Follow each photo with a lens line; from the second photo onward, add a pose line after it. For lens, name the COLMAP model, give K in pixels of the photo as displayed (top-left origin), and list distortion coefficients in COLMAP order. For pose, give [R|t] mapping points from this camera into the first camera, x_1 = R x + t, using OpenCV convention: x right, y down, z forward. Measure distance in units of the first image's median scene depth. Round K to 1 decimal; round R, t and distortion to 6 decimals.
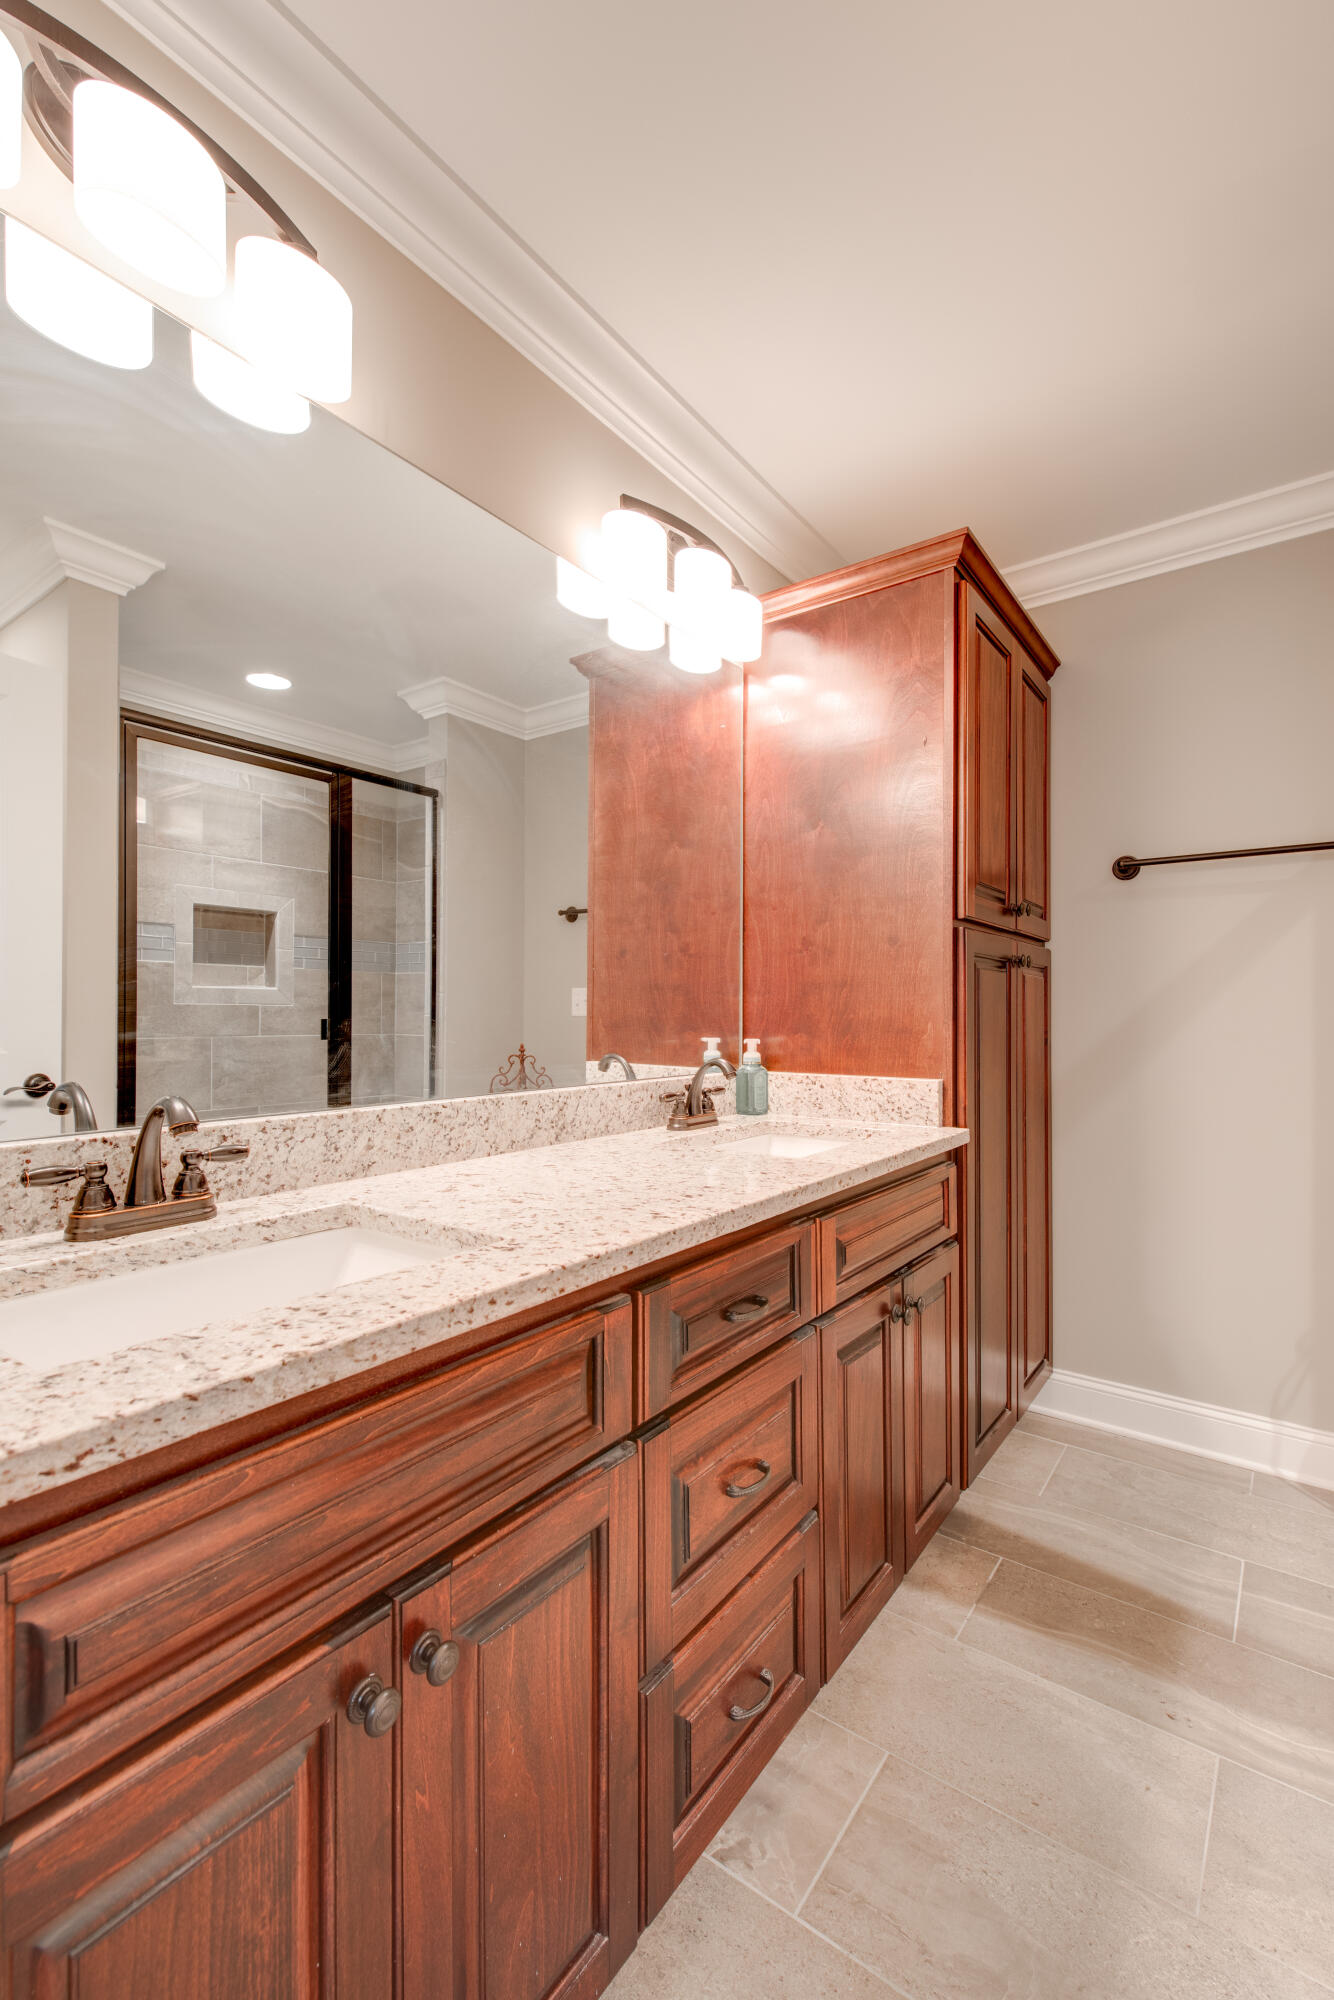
lens RADIAL K [[855.7, 0, 662.6], [0, 855.7, 1008.1], [0, 0, 1]] dist [0.014875, -0.005492]
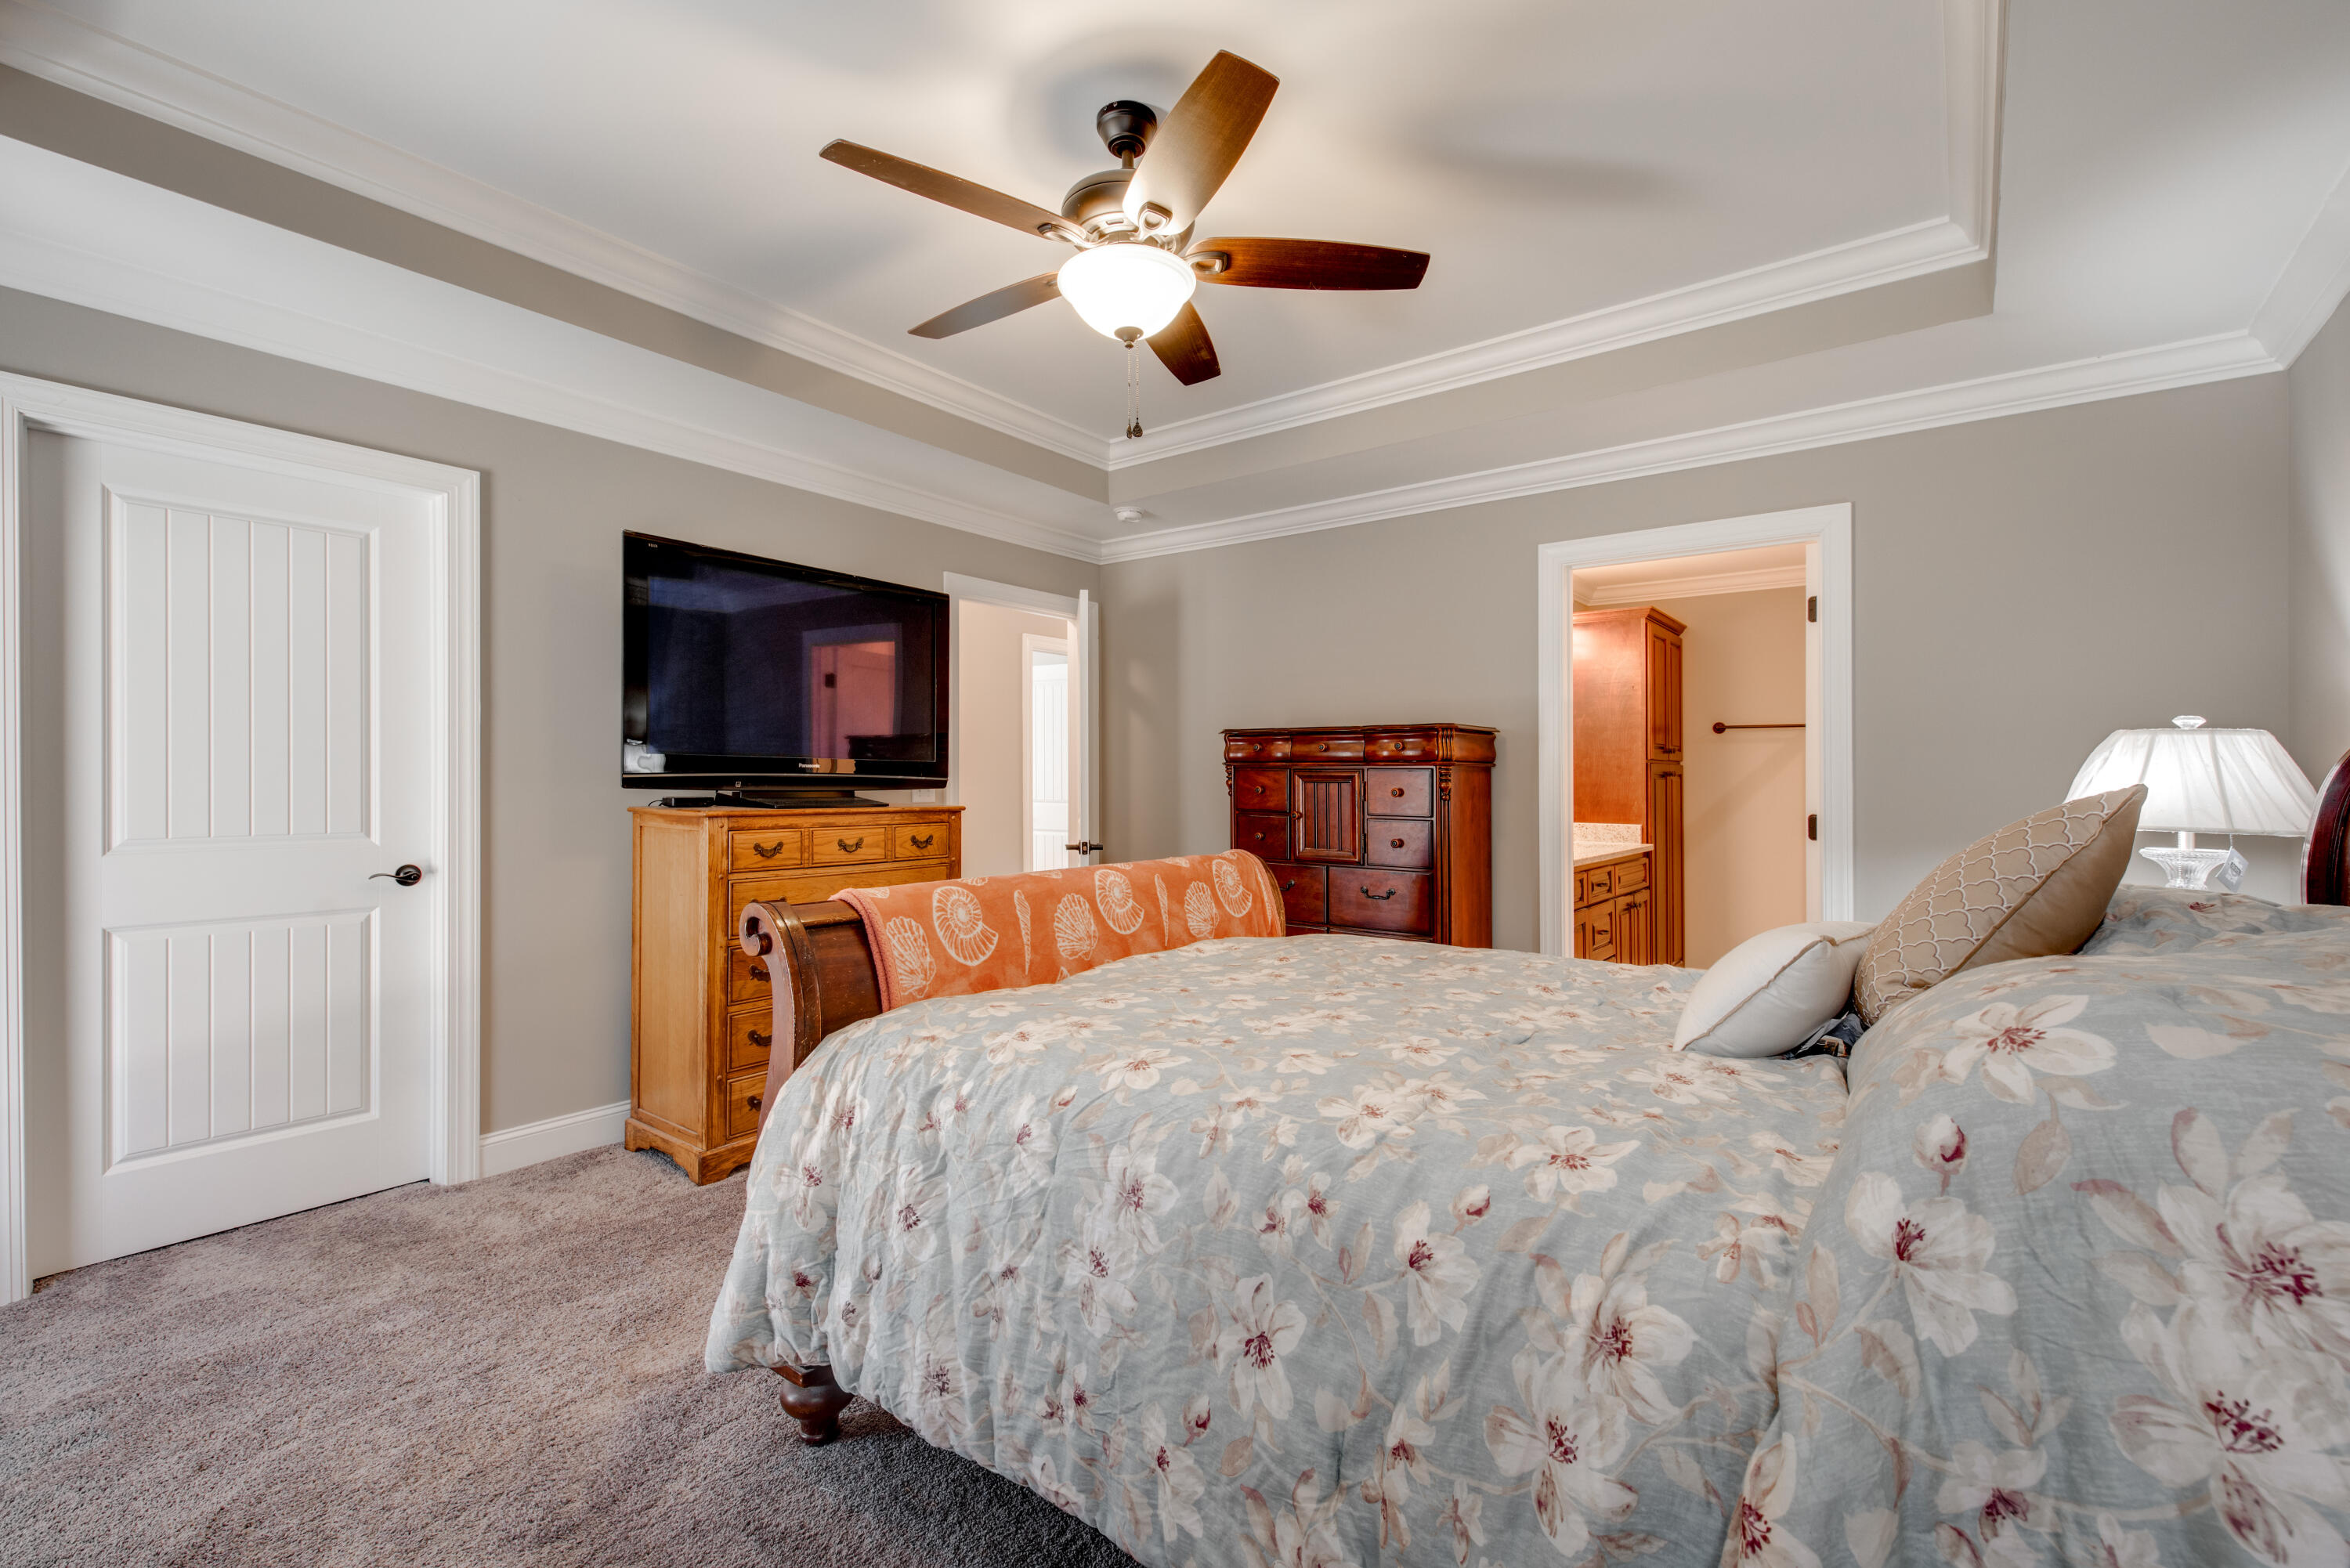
lens RADIAL K [[1005.4, 0, 1183.2], [0, 1005.4, 779.7], [0, 0, 1]] dist [0.014875, -0.005492]
pose [[0.999789, -0.002751, -0.020379, -0.336395], [0.002755, 0.999996, 0.000182, -0.017959], [0.020379, -0.000238, 0.999792, -0.695773]]
